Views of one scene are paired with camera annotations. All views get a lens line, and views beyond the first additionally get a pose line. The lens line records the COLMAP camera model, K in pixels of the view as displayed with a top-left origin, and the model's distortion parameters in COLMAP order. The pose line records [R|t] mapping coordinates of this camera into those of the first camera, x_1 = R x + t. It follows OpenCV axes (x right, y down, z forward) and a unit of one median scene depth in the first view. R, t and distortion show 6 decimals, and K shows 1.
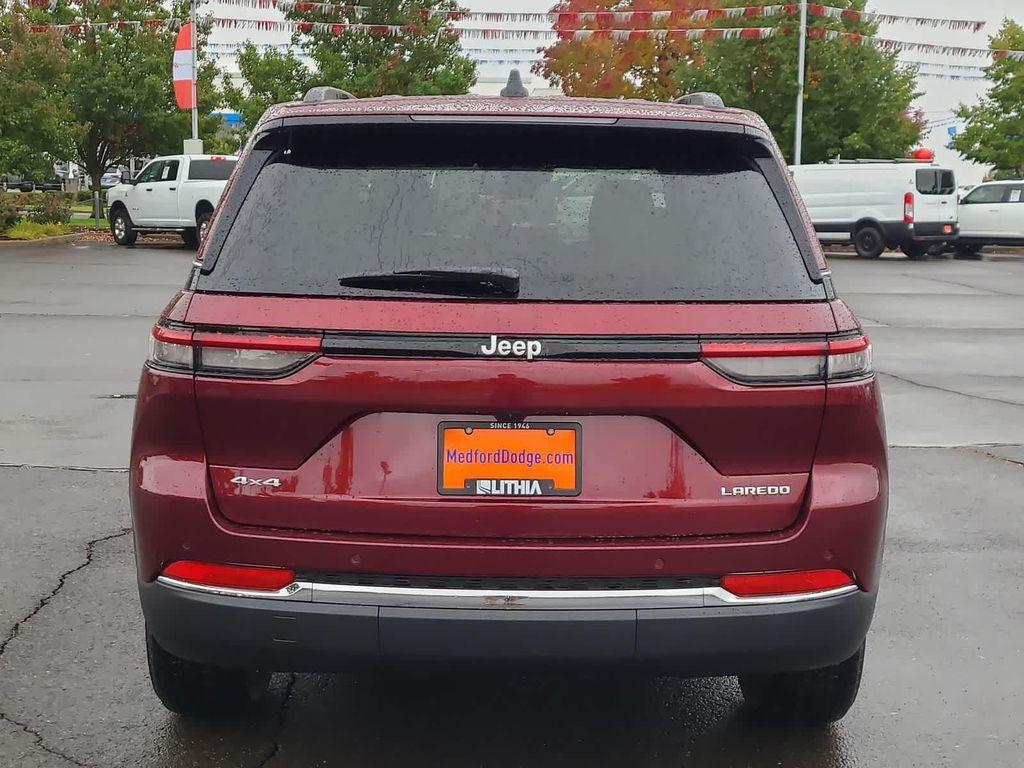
lens RADIAL K [[1385.9, 0, 563.9], [0, 1385.9, 458.0], [0, 0, 1]] dist [0.027492, -0.110122]
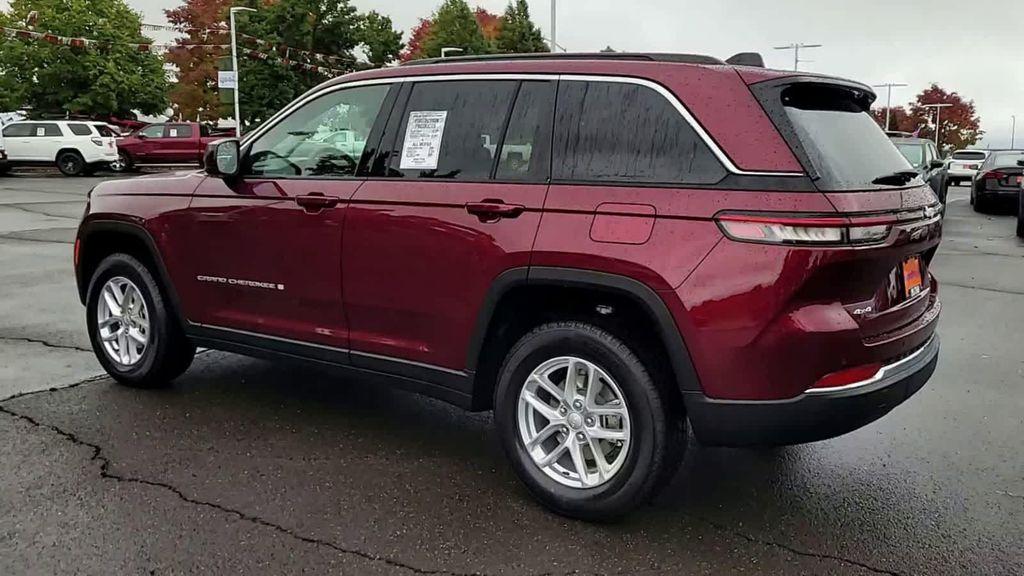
lens RADIAL K [[872.8, 0, 512.0], [0, 872.8, 288.0], [0, 0, 1]] dist [0.045816, 0.009629]
pose [[0.582314, -0.132371, 0.802115, -1.212282], [0.143767, 0.987872, 0.058655, -0.120309], [-0.800151, 0.081162, 0.594282, 0.713541]]
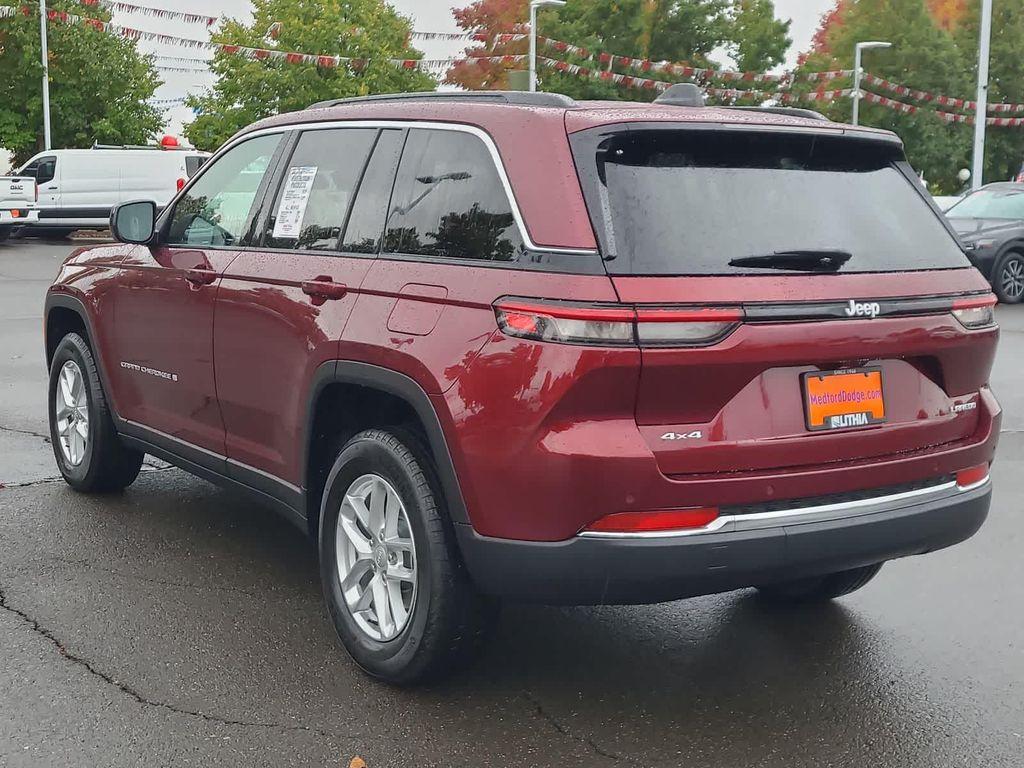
lens RADIAL K [[1359.4, 0, 507.1], [0, 1359.4, 409.8], [0, 0, 1]] dist [0.082331, -0.017359]
pose [[0.835690, -0.085667, 0.542478, -0.939113], [0.096889, 0.995264, 0.007913, -0.027363], [-0.540587, 0.045947, 0.840033, 0.118036]]
